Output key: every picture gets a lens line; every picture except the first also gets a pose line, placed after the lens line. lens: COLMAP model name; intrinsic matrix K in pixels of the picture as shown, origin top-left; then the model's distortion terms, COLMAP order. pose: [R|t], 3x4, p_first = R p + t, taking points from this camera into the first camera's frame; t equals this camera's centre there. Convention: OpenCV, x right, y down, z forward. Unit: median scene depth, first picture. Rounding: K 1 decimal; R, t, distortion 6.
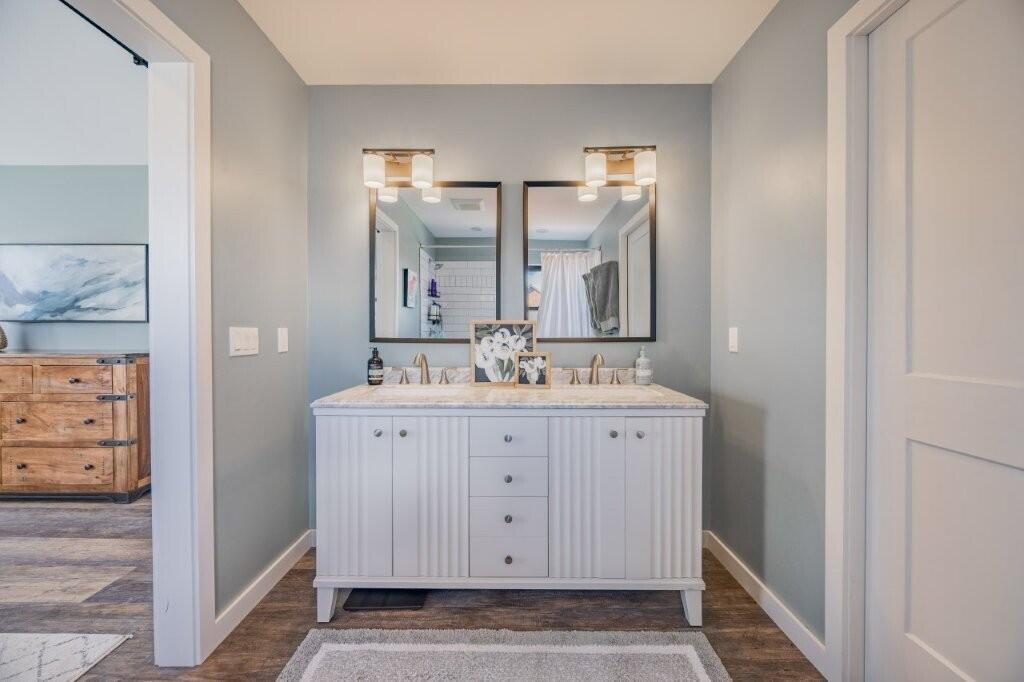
lens RADIAL K [[384.1, 0, 518.4], [0, 384.1, 337.2], [0, 0, 1]] dist [0.000223, 0.000109]
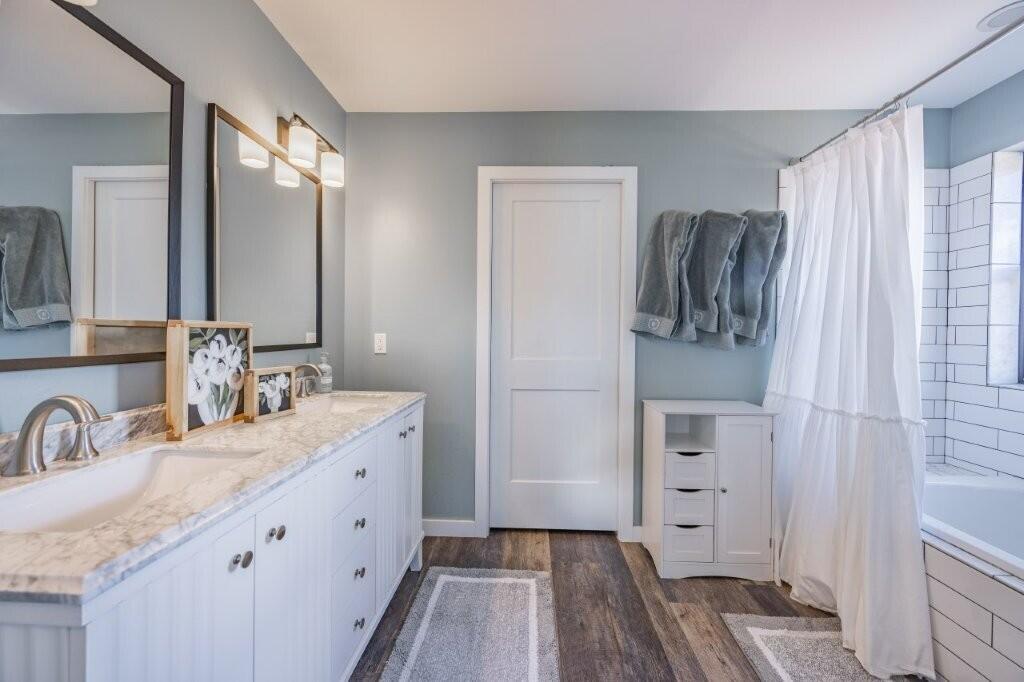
lens RADIAL K [[384.1, 0, 518.5], [0, 384.1, 337.1], [0, 0, 1]] dist [0.000223, 0.000109]
pose [[0.053220, -0.008933, 0.998543, -0.633166], [0.001631, 0.999959, 0.008858, -0.023443], [-0.998581, 0.001157, 0.053233, 0.488400]]
